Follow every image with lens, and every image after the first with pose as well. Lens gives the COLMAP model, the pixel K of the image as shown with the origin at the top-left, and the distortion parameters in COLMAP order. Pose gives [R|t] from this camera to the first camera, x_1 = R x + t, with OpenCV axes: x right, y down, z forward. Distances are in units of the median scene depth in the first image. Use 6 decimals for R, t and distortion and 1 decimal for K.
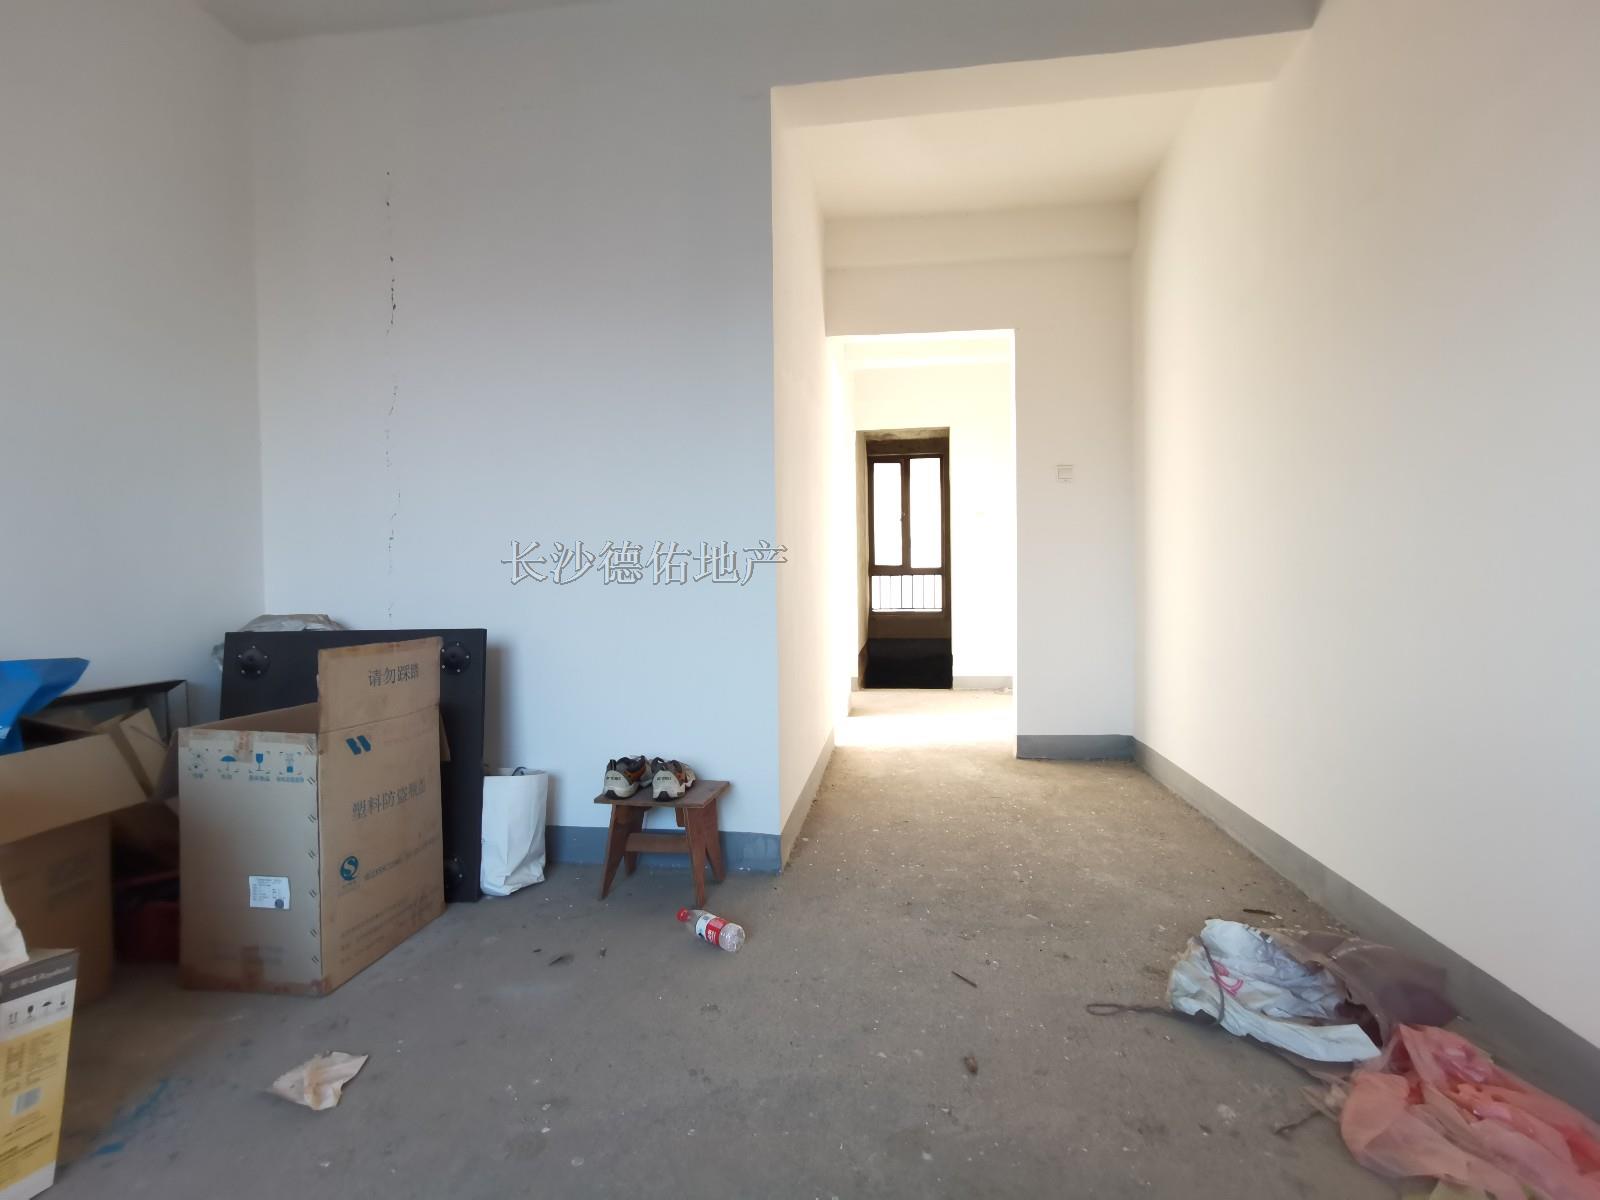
lens RADIAL K [[787.7, 0, 802.9], [0, 787.7, 593.1], [0, 0, 1]] dist [0.005715, 0.001073]
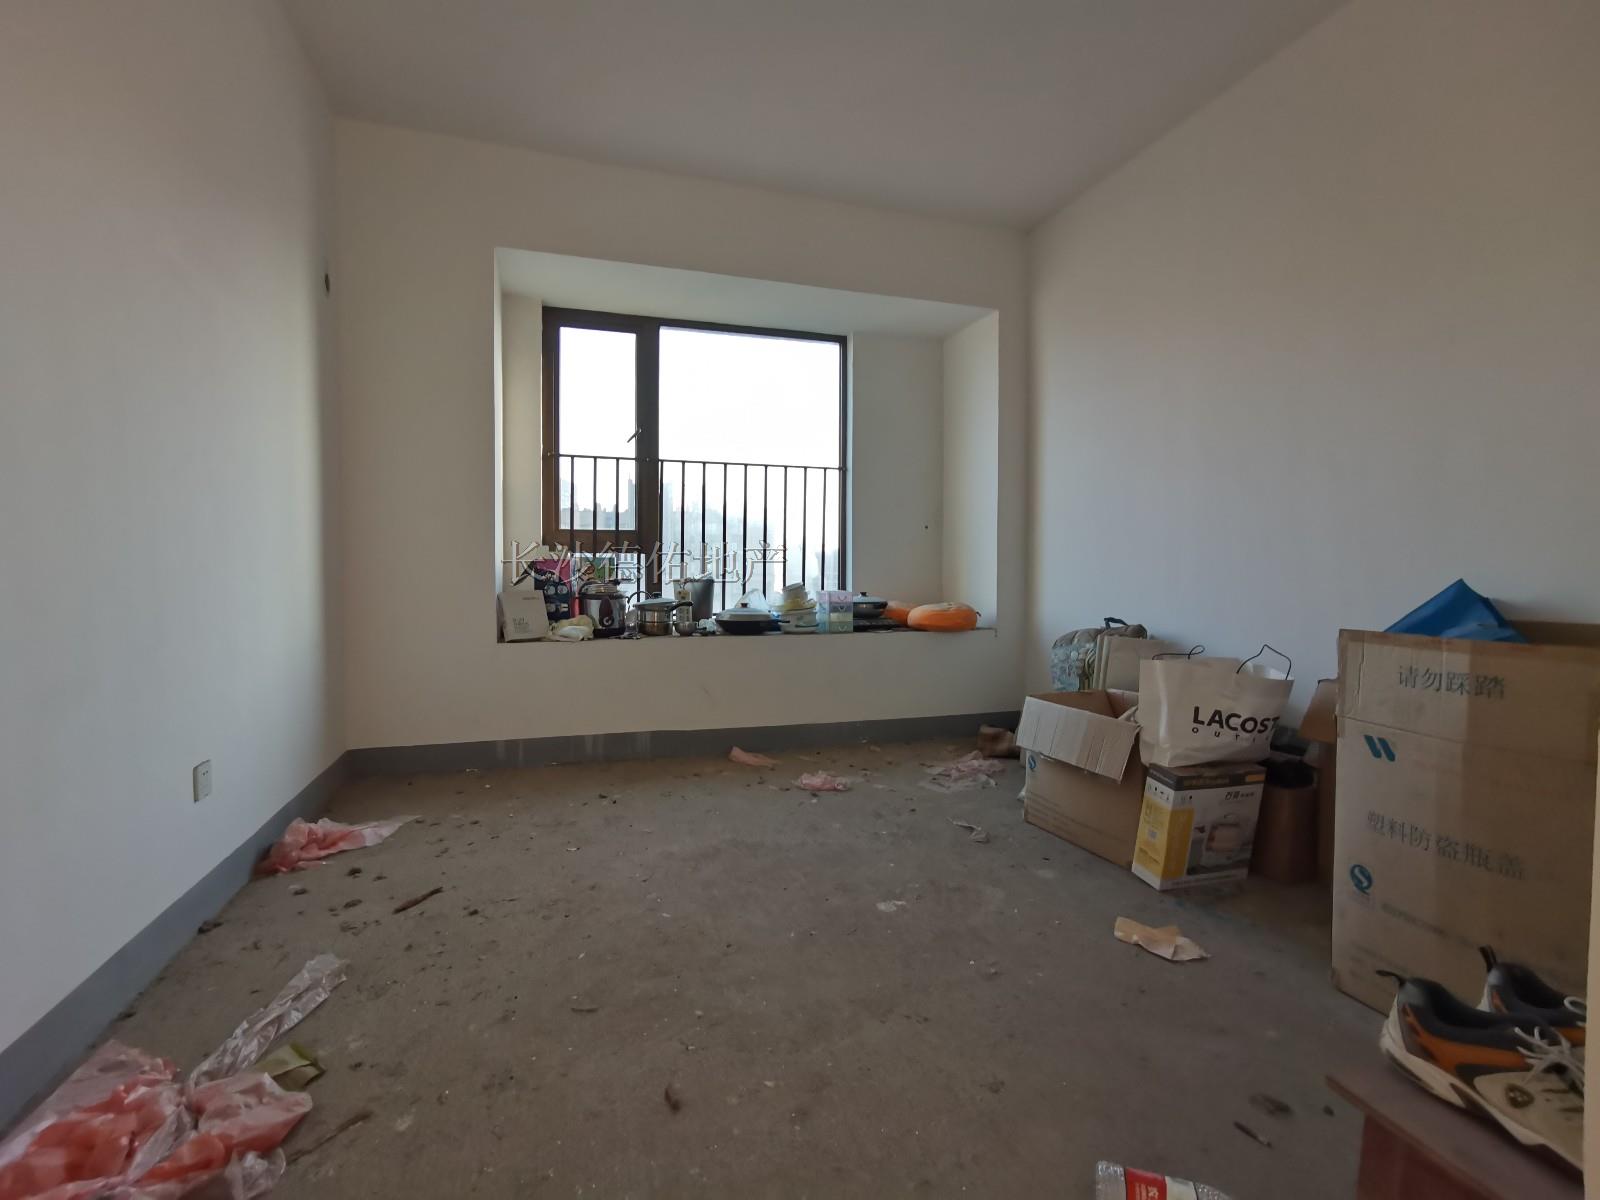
lens RADIAL K [[787.7, 0, 809.9], [0, 787.7, 599.3], [0, 0, 1]] dist [0.005715, 0.001073]
pose [[-0.900273, 0.026311, -0.434530, 0.363199], [0.002644, 0.998484, 0.054980, -0.017314], [0.435317, 0.048348, -0.898978, 1.496429]]
